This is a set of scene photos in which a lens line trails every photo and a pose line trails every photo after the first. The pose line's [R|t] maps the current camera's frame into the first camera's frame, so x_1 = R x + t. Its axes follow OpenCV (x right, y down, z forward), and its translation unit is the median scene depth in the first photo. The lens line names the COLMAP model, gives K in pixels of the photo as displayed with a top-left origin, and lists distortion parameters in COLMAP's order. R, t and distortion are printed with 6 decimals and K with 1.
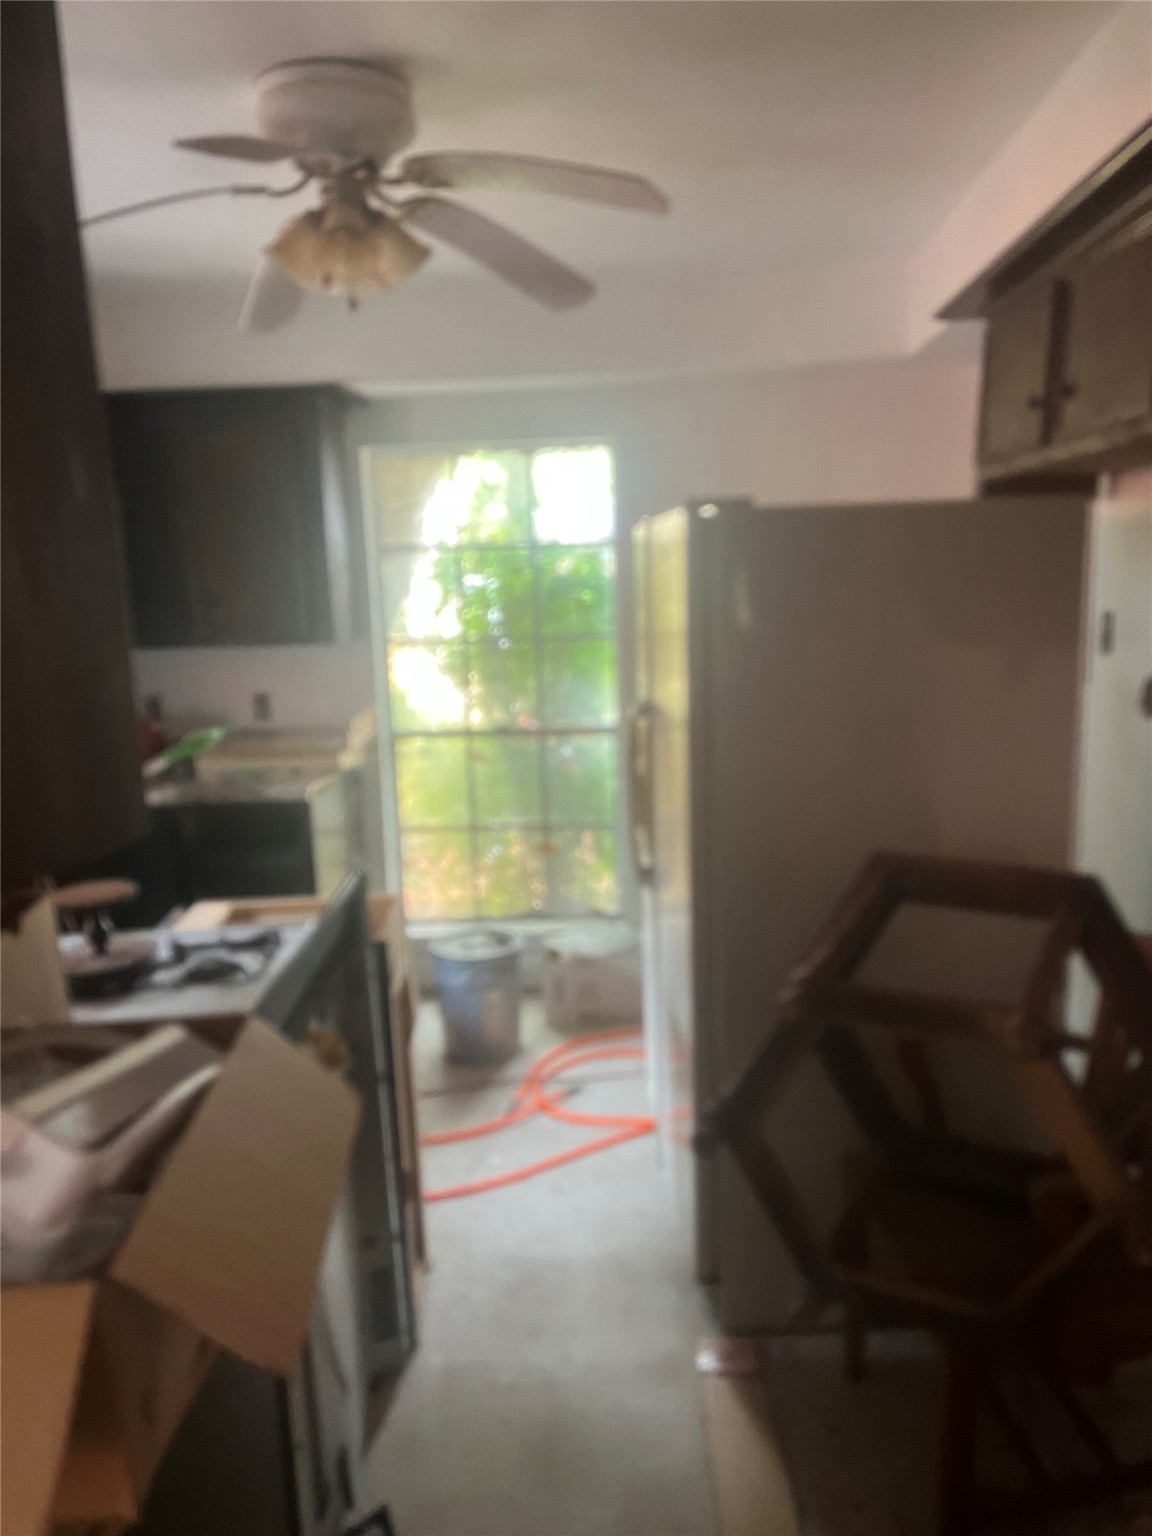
lens RADIAL K [[1172.9, 0, 583.1], [0, 1172.9, 783.6], [0, 0, 1]] dist [-0.002564, -0.001364]
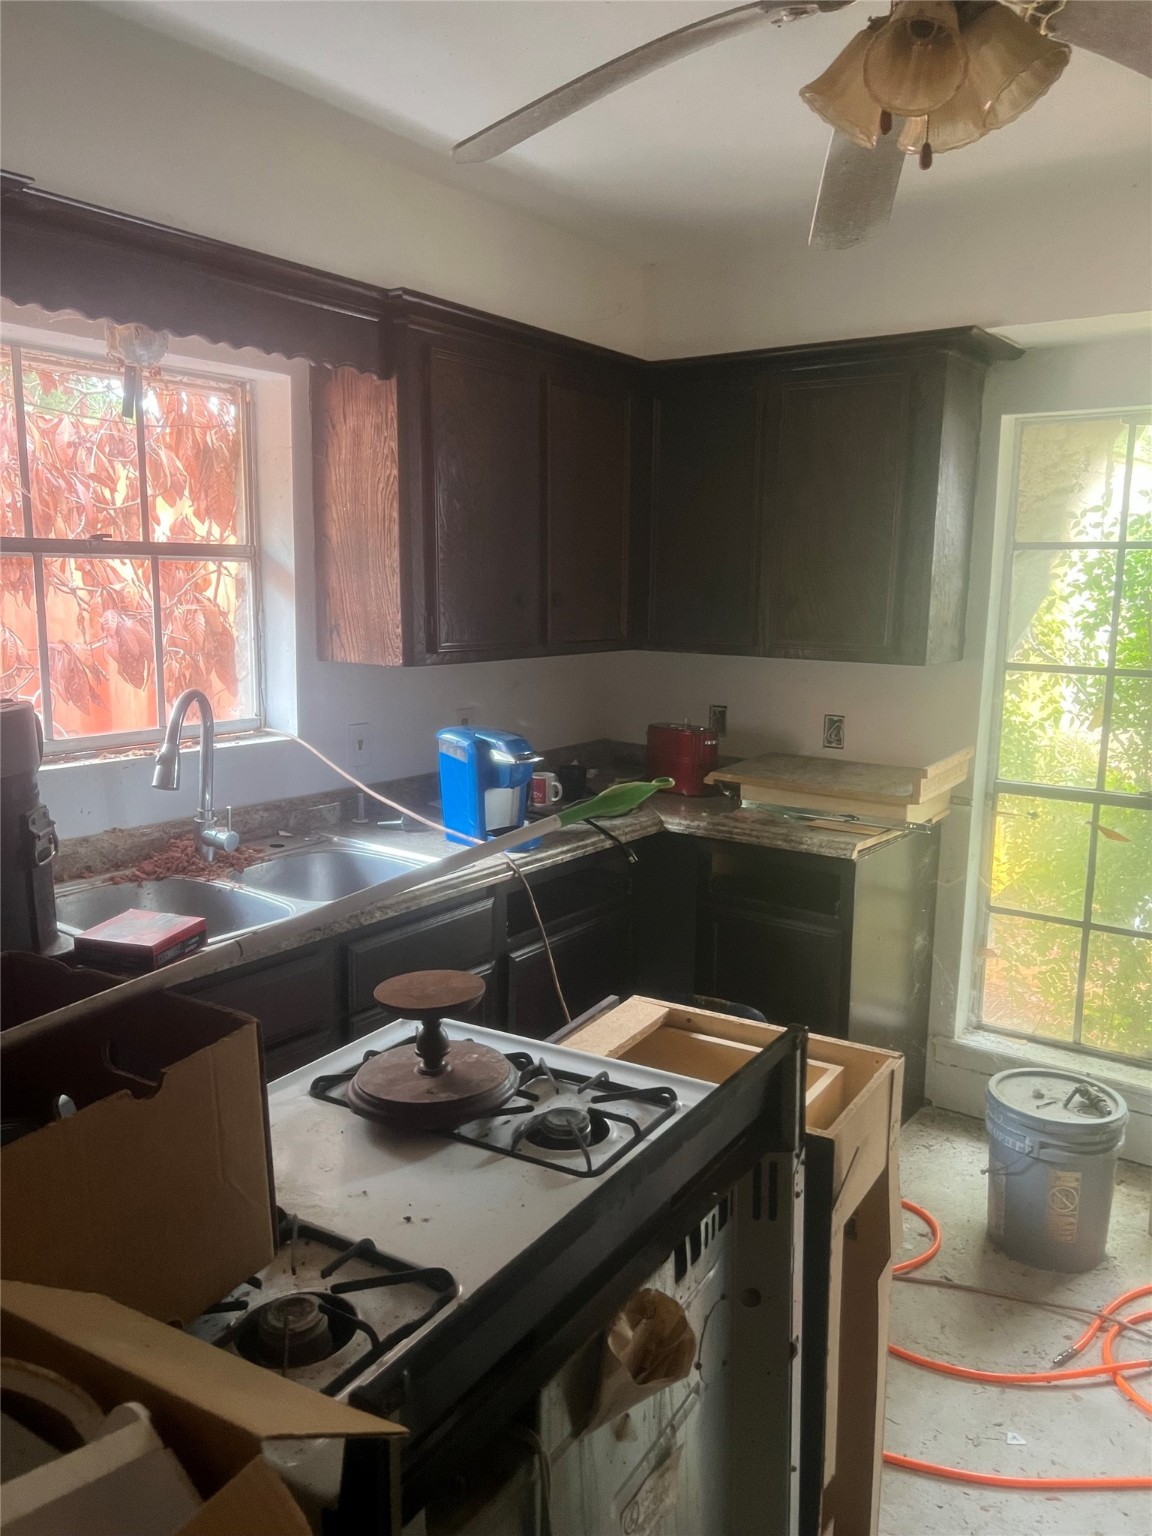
lens RADIAL K [[1156.0, 0, 576.0], [0, 1156.0, 768.0], [0, 0, 1]] dist [0.005604, -0.007527]
pose [[0.833080, 0.132114, -0.537144, 0.015054], [-0.137733, 0.990018, 0.029885, -0.036039], [0.535731, 0.049086, 0.842961, 0.198941]]
